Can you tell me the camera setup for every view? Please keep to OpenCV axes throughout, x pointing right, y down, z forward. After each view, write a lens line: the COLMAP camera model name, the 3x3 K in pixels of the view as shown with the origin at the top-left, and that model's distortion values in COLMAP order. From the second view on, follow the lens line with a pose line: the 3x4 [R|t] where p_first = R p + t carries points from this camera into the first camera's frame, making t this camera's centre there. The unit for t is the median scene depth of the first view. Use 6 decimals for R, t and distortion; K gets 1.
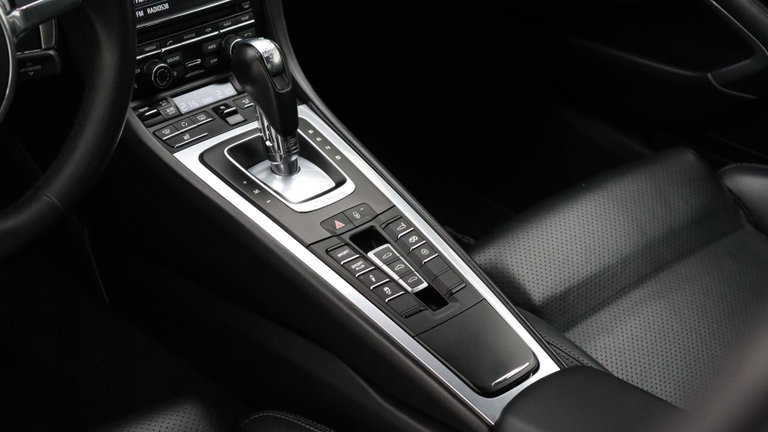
lens RADIAL K [[1814.9, 0, 384.0], [0, 1814.9, 216.0], [0, 0, 1]] dist [0.068238, 0.455252]
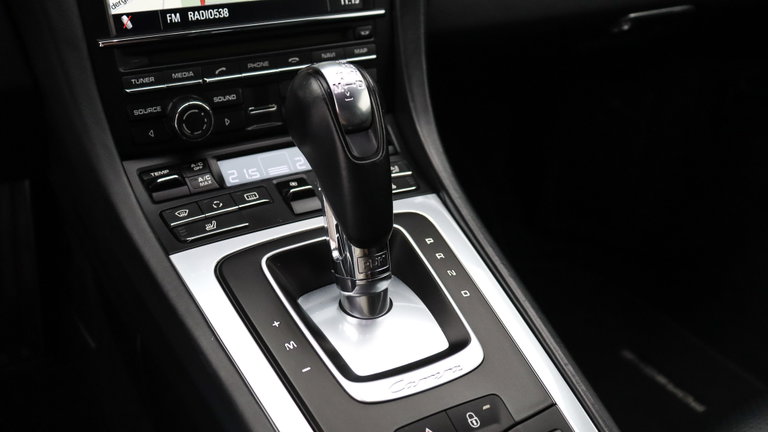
lens RADIAL K [[945.3, 0, 384.0], [0, 945.3, 216.0], [0, 0, 1]] dist [-0.130382, -0.015246]
pose [[0.969122, 0.112848, -0.219243, 0.011388], [-0.121230, 0.992307, -0.025119, -0.045692], [0.214722, 0.050922, 0.975347, 0.712369]]
